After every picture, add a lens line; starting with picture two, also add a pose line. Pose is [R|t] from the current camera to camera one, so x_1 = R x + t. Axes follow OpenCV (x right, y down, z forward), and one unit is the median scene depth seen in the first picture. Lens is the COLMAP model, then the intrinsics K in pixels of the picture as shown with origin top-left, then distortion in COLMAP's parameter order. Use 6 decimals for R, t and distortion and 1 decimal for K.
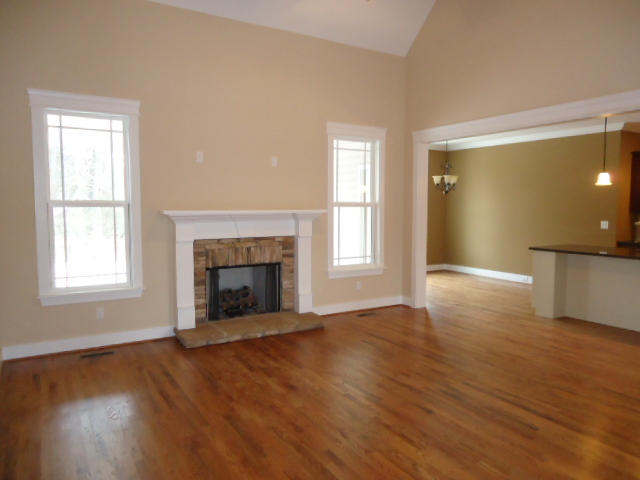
lens RADIAL K [[465.1, 0, 321.7], [0, 465.1, 239.5], [0, 0, 1]] dist [-0.010290, 0.003496]
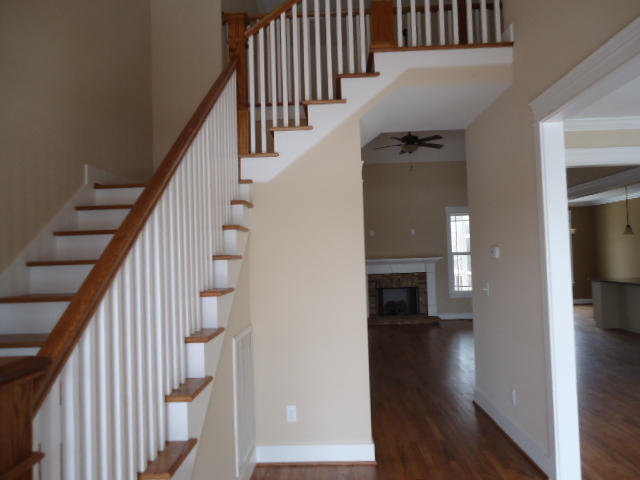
lens RADIAL K [[465.1, 0, 321.7], [0, 465.1, 239.5], [0, 0, 1]] dist [-0.010290, 0.003496]
pose [[0.848357, -0.043945, -0.527597, 0.600344], [-0.007488, 0.995453, -0.094955, 0.043032], [0.529371, 0.084507, 0.844171, -0.795492]]
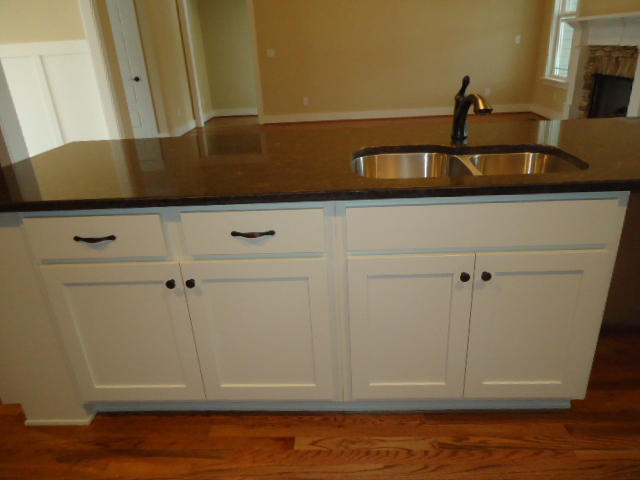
lens RADIAL K [[465.1, 0, 321.7], [0, 465.1, 239.5], [0, 0, 1]] dist [-0.010290, 0.003496]
pose [[-0.557474, 0.355775, -0.750098, 1.063289], [-0.003494, 0.902507, 0.430661, -0.053762], [0.830187, 0.242703, -0.501881, 1.100371]]
